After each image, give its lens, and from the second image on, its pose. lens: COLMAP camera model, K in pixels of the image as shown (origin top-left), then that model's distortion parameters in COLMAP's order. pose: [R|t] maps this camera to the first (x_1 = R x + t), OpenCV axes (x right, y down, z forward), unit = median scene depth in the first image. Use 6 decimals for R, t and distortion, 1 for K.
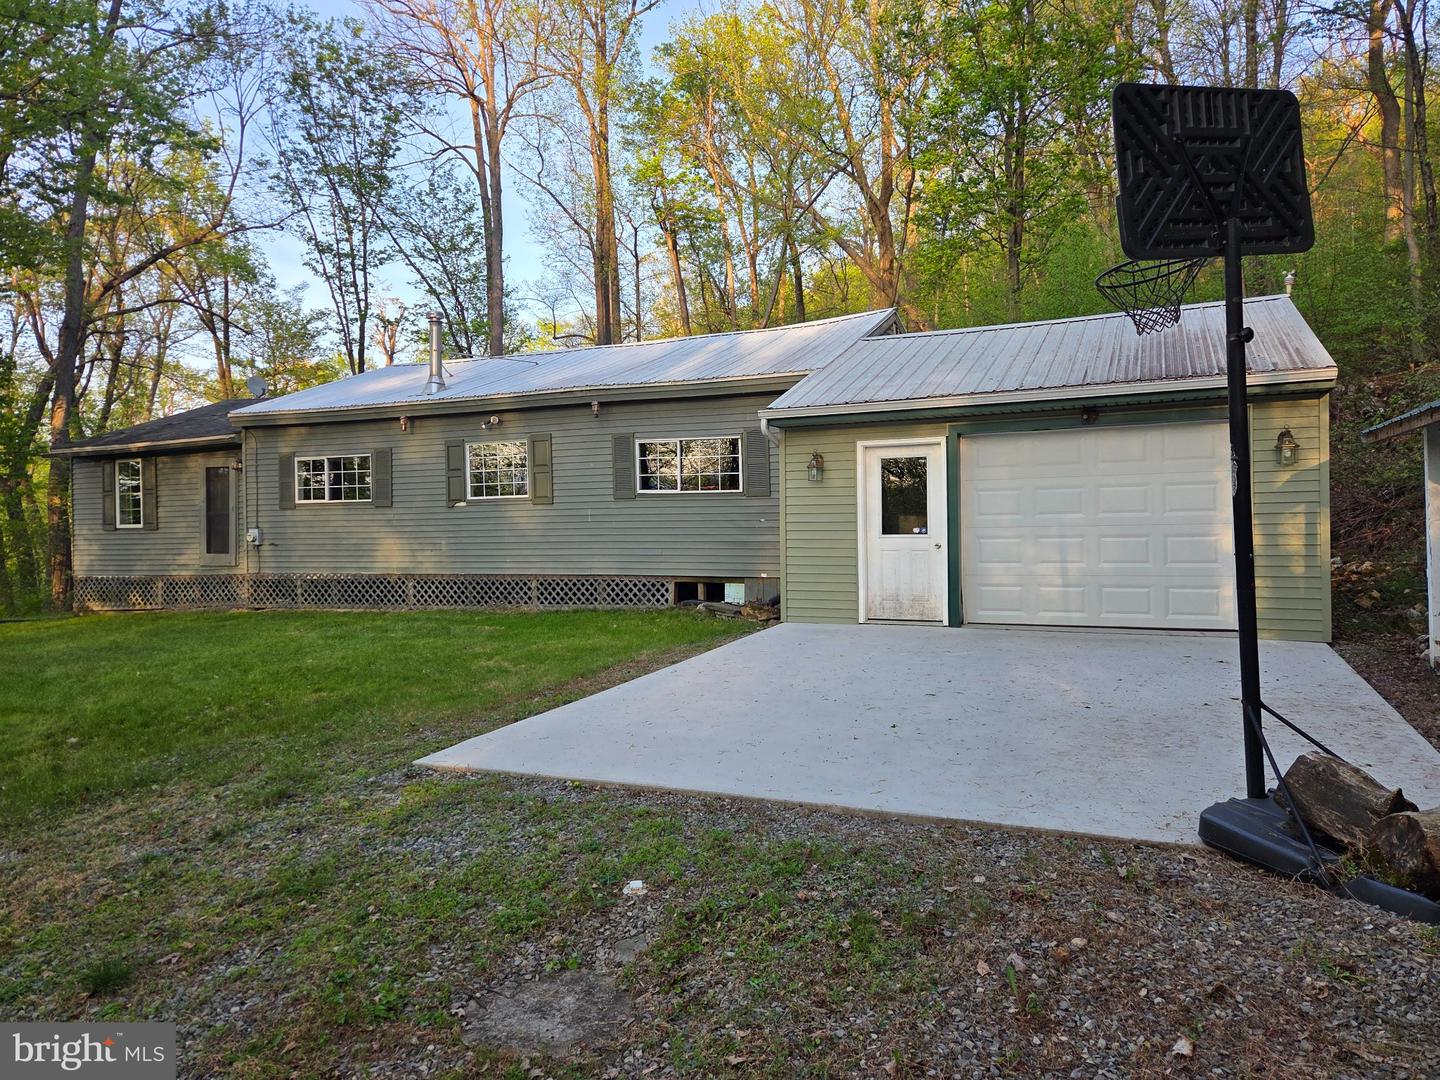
lens RADIAL K [[976.9, 0, 725.7], [0, 976.9, 509.6], [0, 0, 1]] dist [0.085796, -0.071071]
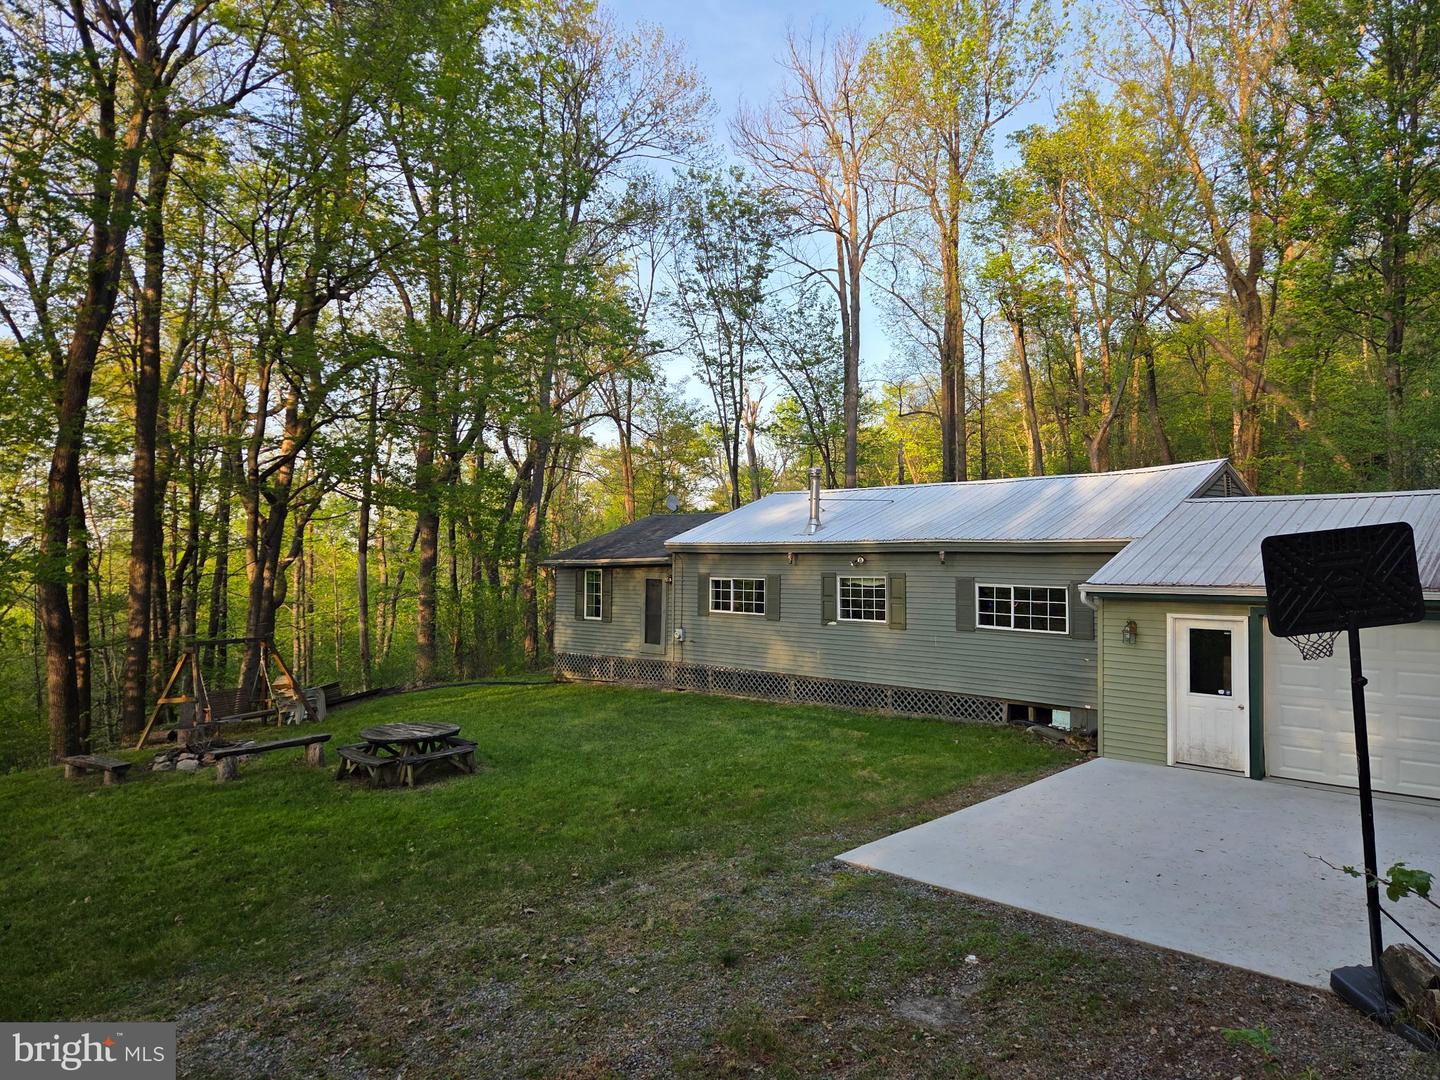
lens RADIAL K [[975.9, 0, 720.0], [0, 975.9, 540.0], [0, 0, 1]] dist [0.084307, -0.065022]
pose [[0.939956, 0.015751, -0.340933, 0.023911], [-0.020904, 0.999716, -0.011446, -0.102505], [0.340656, 0.017885, 0.940018, -0.254467]]
